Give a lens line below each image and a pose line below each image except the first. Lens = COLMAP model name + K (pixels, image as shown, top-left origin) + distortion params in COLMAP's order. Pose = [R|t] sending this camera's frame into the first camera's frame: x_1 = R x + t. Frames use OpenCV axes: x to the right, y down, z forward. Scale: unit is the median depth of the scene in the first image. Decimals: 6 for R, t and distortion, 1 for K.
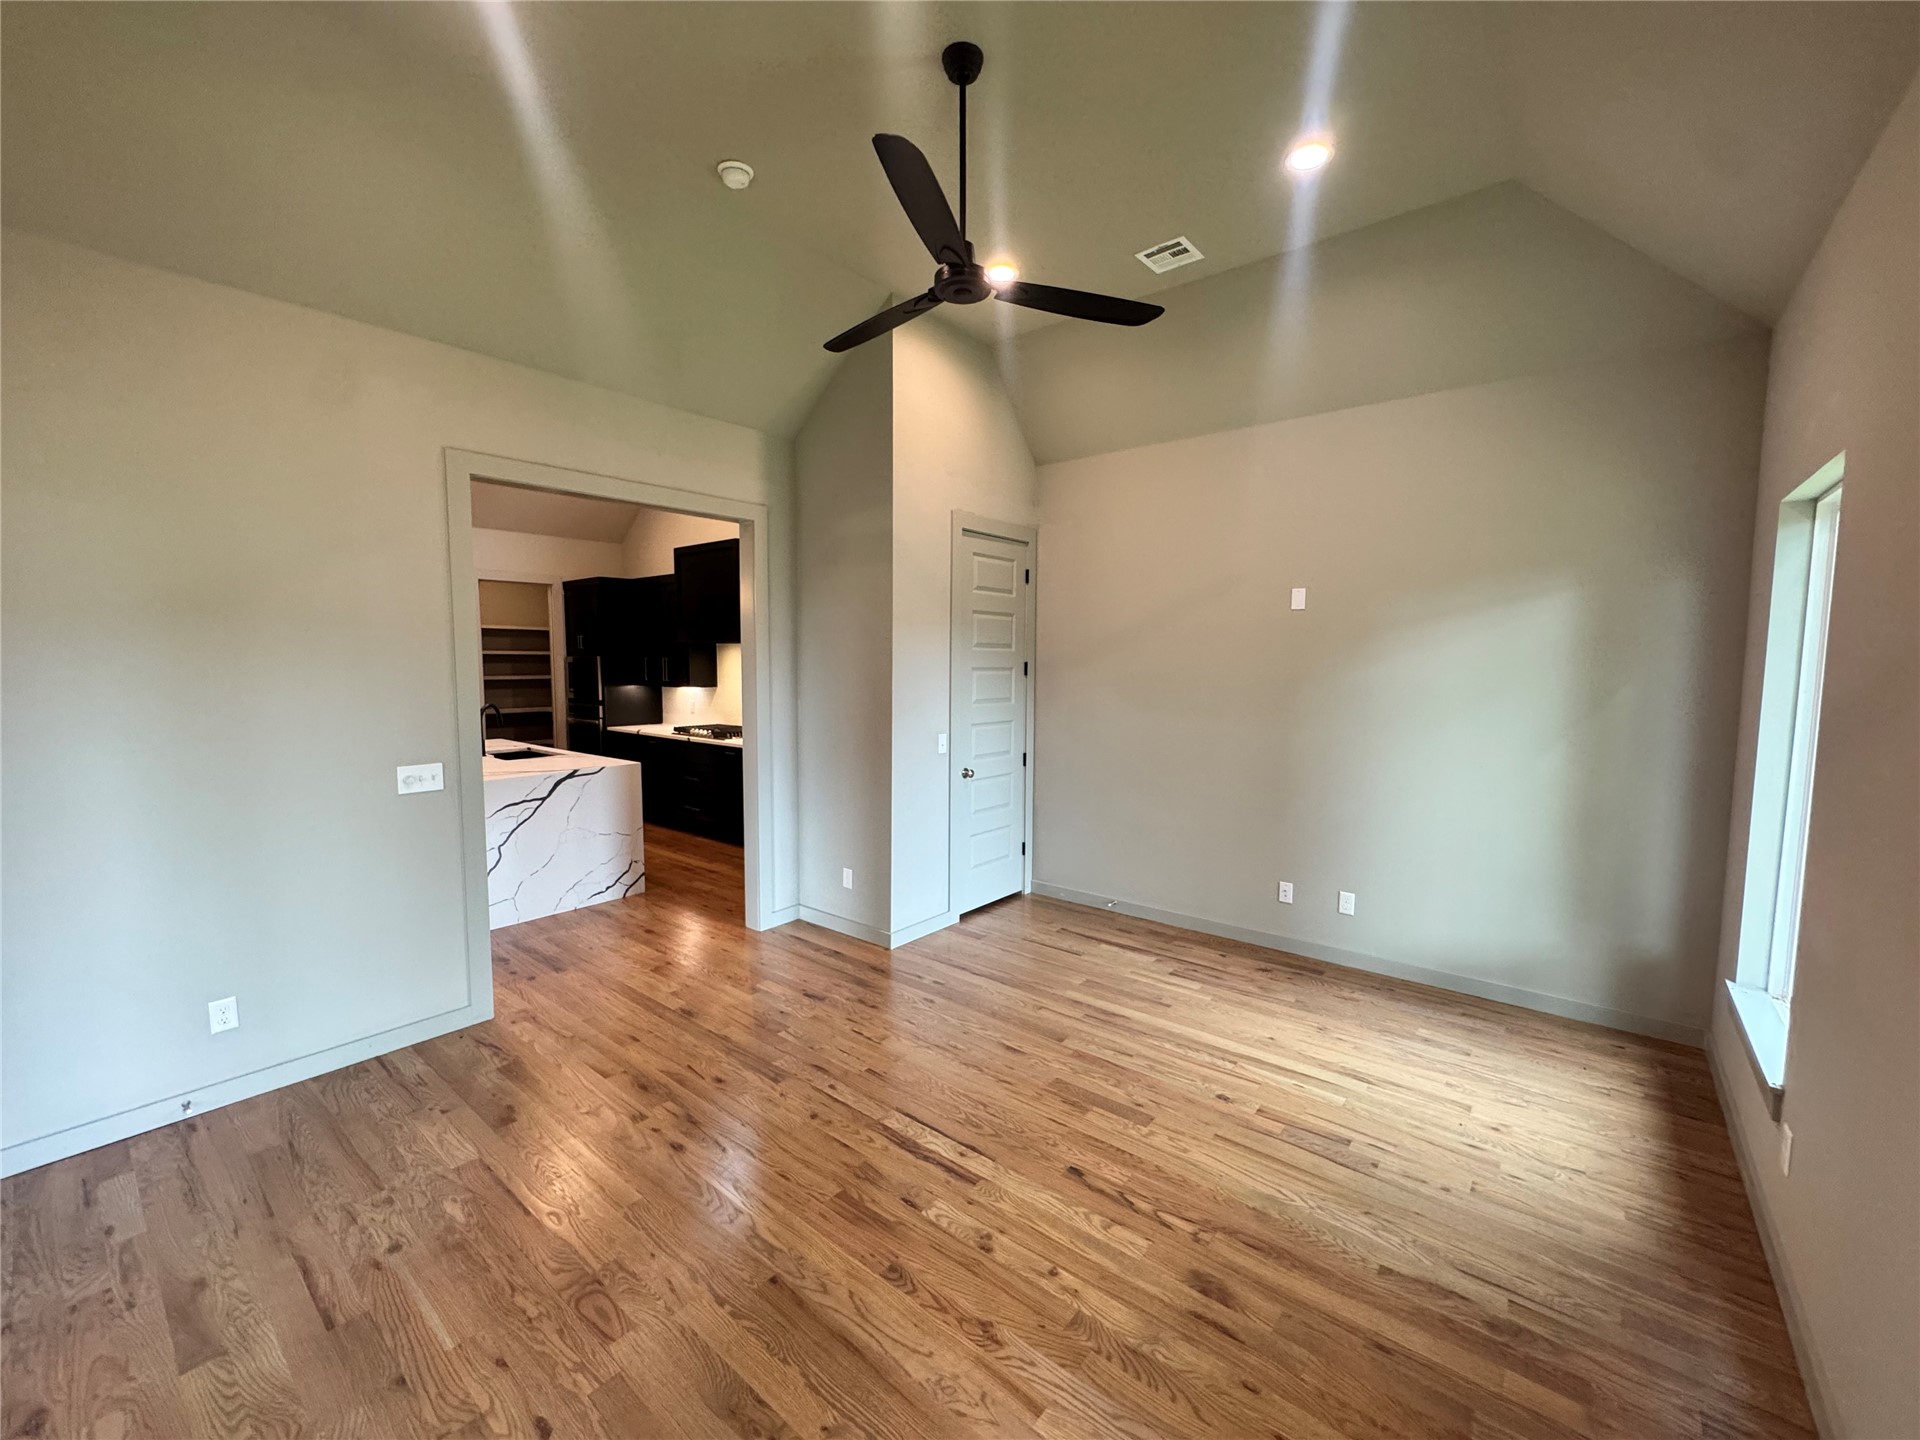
lens RADIAL K [[767.0, 0, 960.0], [0, 767.0, 720.0], [0, 0, 1]] dist [-0.001560, -0.000065]
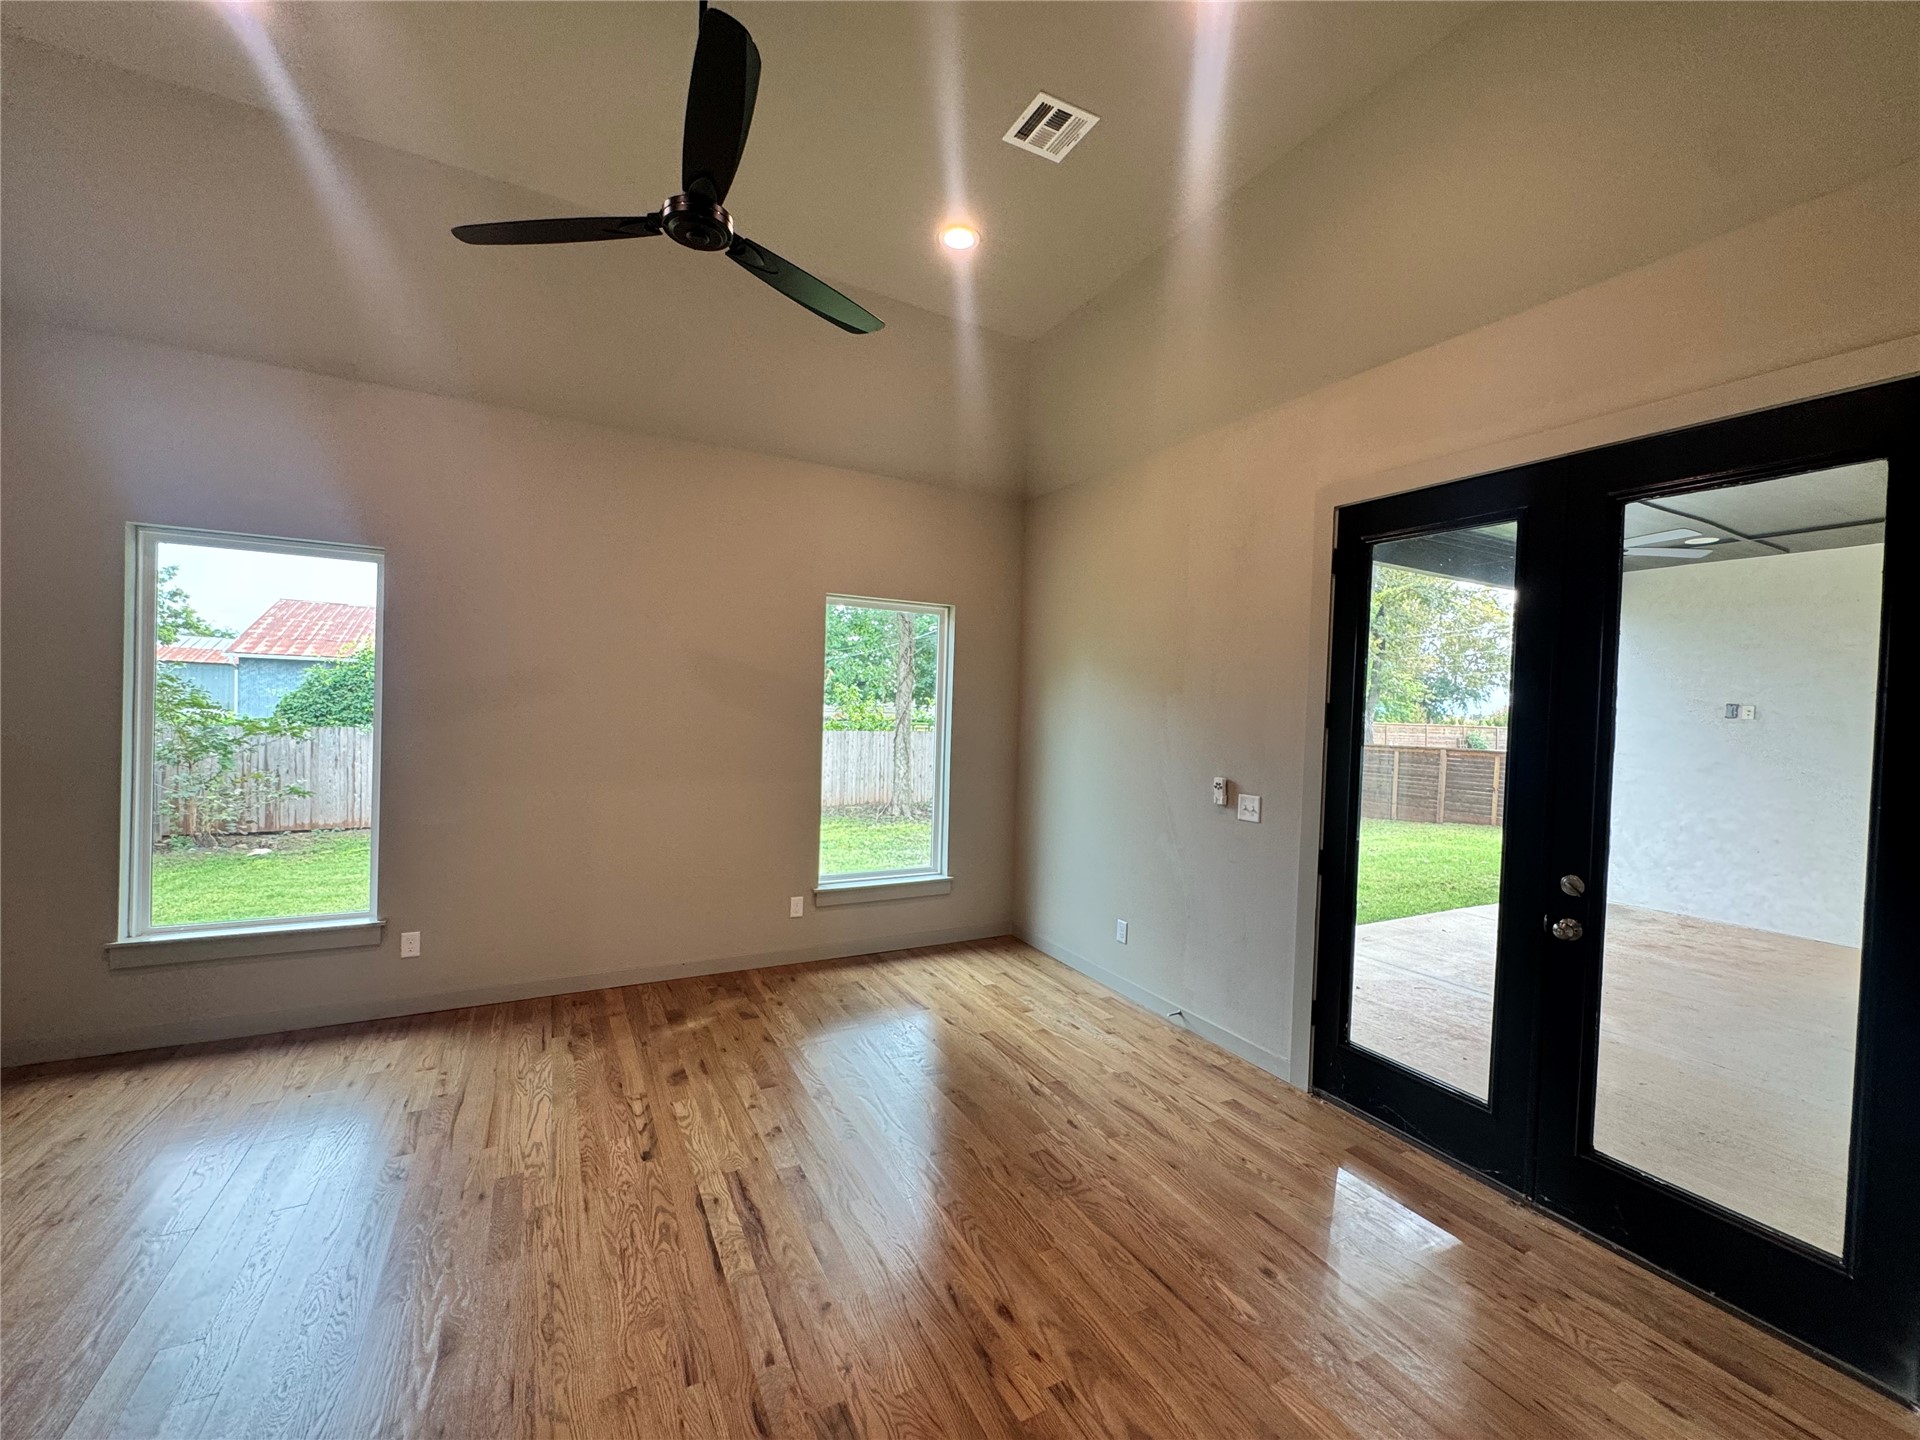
lens RADIAL K [[767.0, 0, 960.0], [0, 767.0, 720.0], [0, 0, 1]] dist [-0.001560, -0.000065]
pose [[-0.922880, -0.042385, 0.382748, -0.661318], [-0.004560, 0.995057, 0.099197, -0.120340], [-0.385061, 0.089802, -0.918512, 1.851881]]
